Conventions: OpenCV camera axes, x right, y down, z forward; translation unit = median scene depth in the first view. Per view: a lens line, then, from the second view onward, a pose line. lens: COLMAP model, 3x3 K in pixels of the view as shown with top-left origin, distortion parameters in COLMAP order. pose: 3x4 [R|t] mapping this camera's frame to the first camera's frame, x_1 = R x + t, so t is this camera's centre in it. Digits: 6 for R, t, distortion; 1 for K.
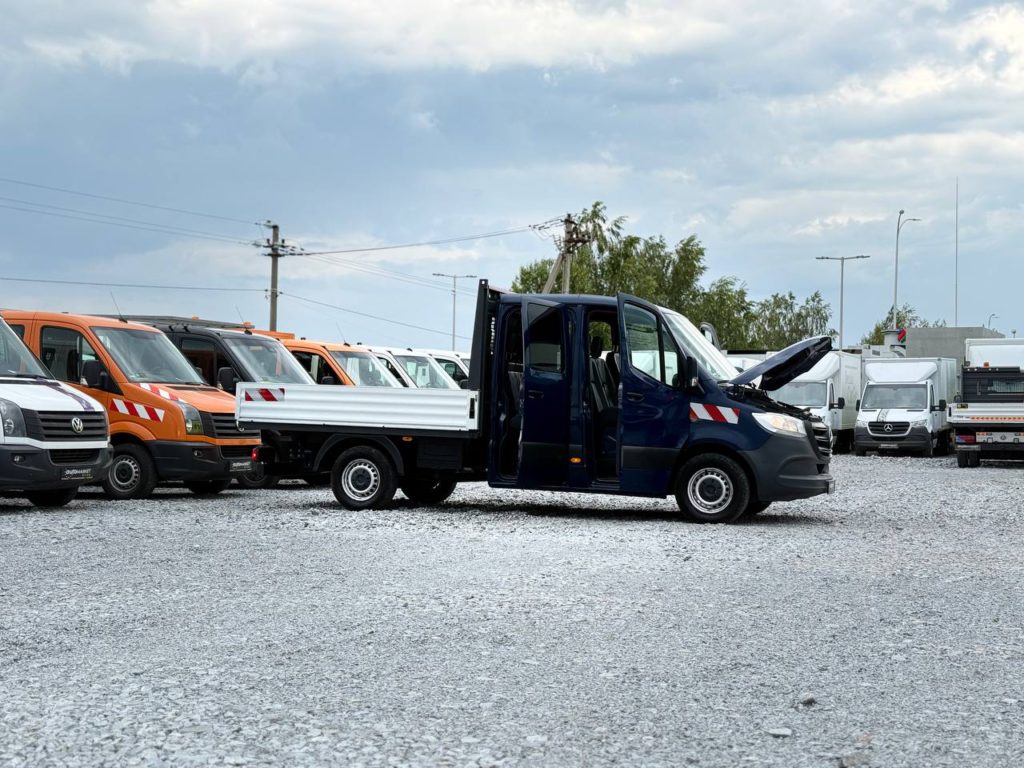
lens RADIAL K [[1411.0, 0, 512.0], [0, 1411.0, 384.0], [0, 0, 1]] dist [0.136982, 0.010029]
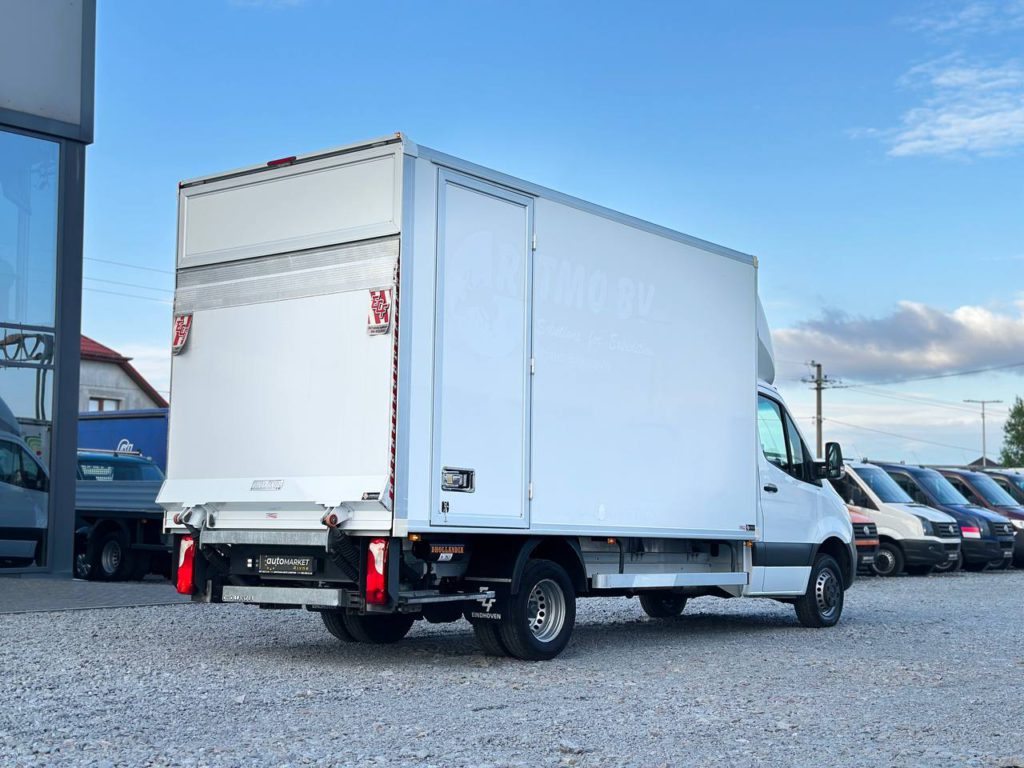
lens RADIAL K [[1414.1, 0, 512.0], [0, 1414.1, 384.0], [0, 0, 1]] dist [0.144068, -0.067217]
pose [[0.960578, -0.032654, -0.276086, -0.335411], [0.012552, 0.997160, -0.074265, -0.029741], [0.277727, 0.067872, 0.958259, -0.981811]]
